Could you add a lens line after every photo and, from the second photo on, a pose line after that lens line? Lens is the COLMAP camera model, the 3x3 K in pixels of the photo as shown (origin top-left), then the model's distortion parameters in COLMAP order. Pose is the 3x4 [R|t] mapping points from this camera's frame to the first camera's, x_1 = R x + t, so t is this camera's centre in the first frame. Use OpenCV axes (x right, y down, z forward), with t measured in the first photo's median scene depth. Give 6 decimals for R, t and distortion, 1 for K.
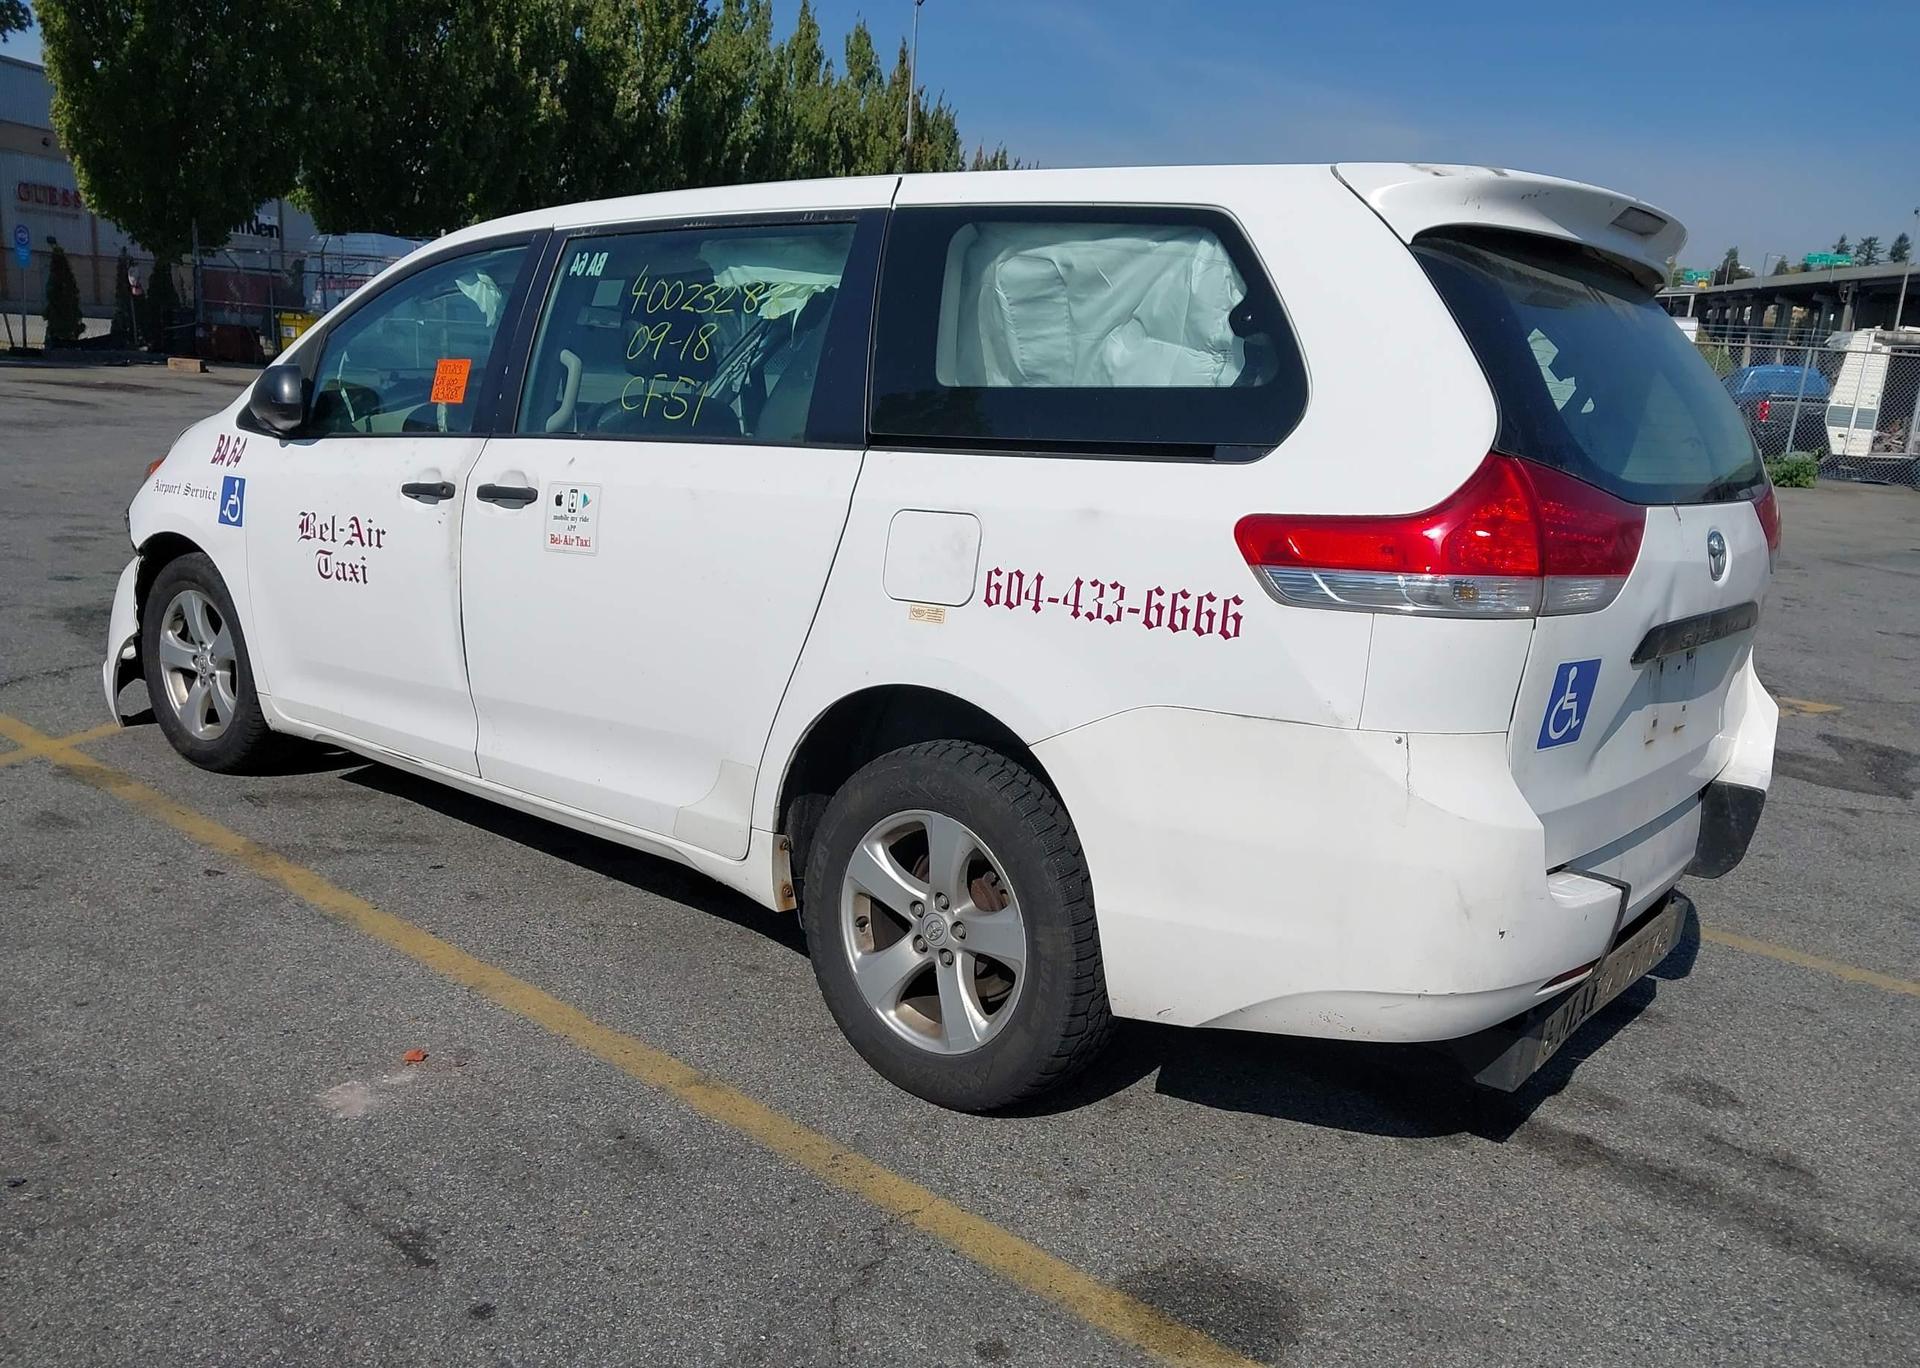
lens RADIAL K [[1465.6, 0, 943.5], [0, 1465.6, 749.7], [0, 0, 1]] dist [0.112160, -0.191176]
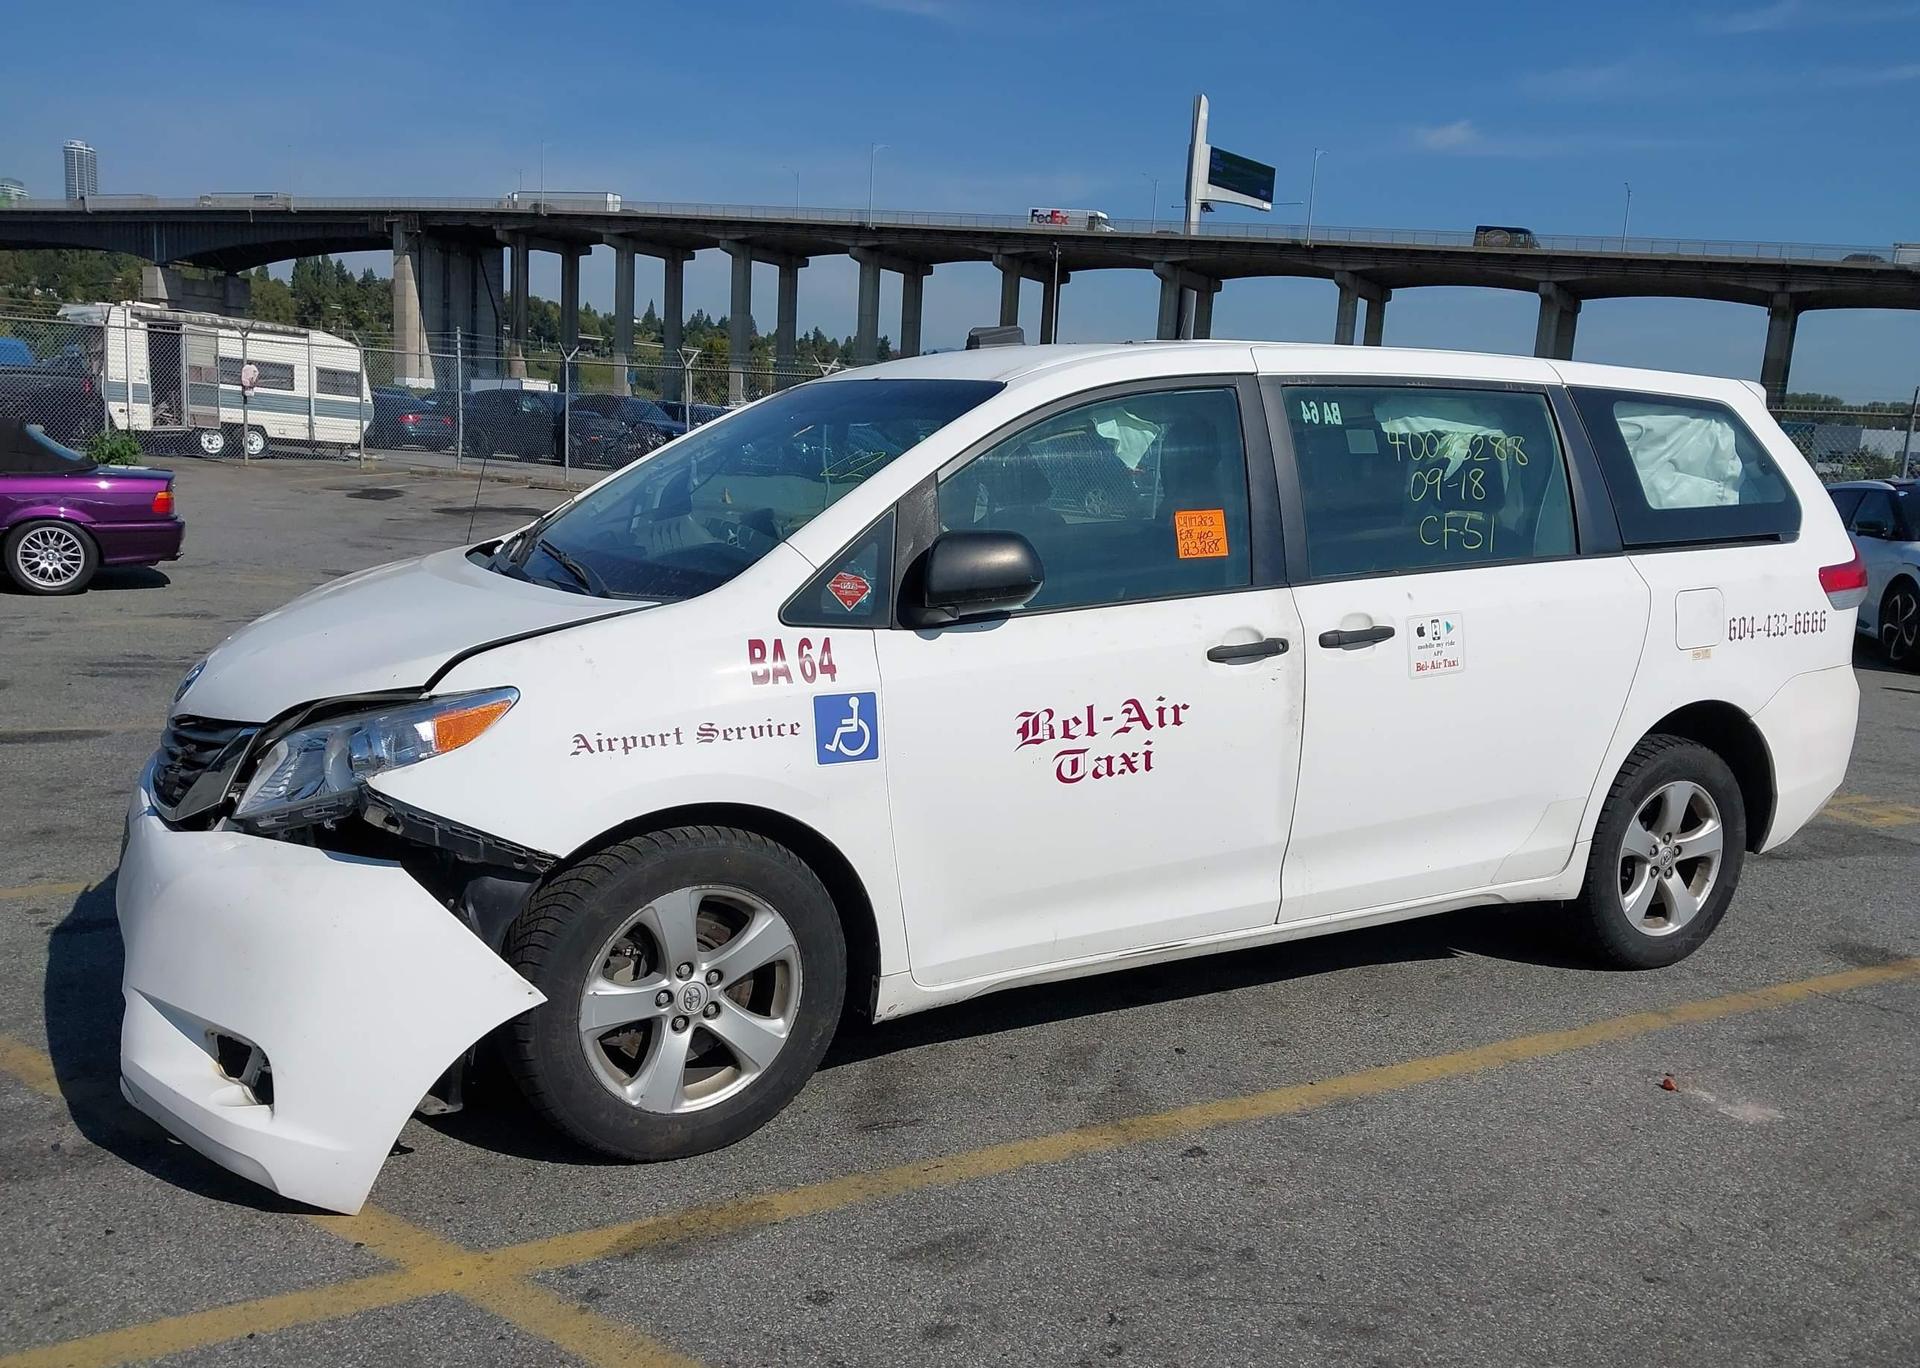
lens RADIAL K [[1468.8, 0, 965.3], [0, 1468.8, 750.1], [0, 0, 1]] dist [0.172104, -0.336465]
pose [[0.357572, -0.233791, 0.904148, -1.354805], [0.206598, 0.963972, 0.167555, -0.325957], [-0.910747, 0.126883, 0.392990, 0.843306]]
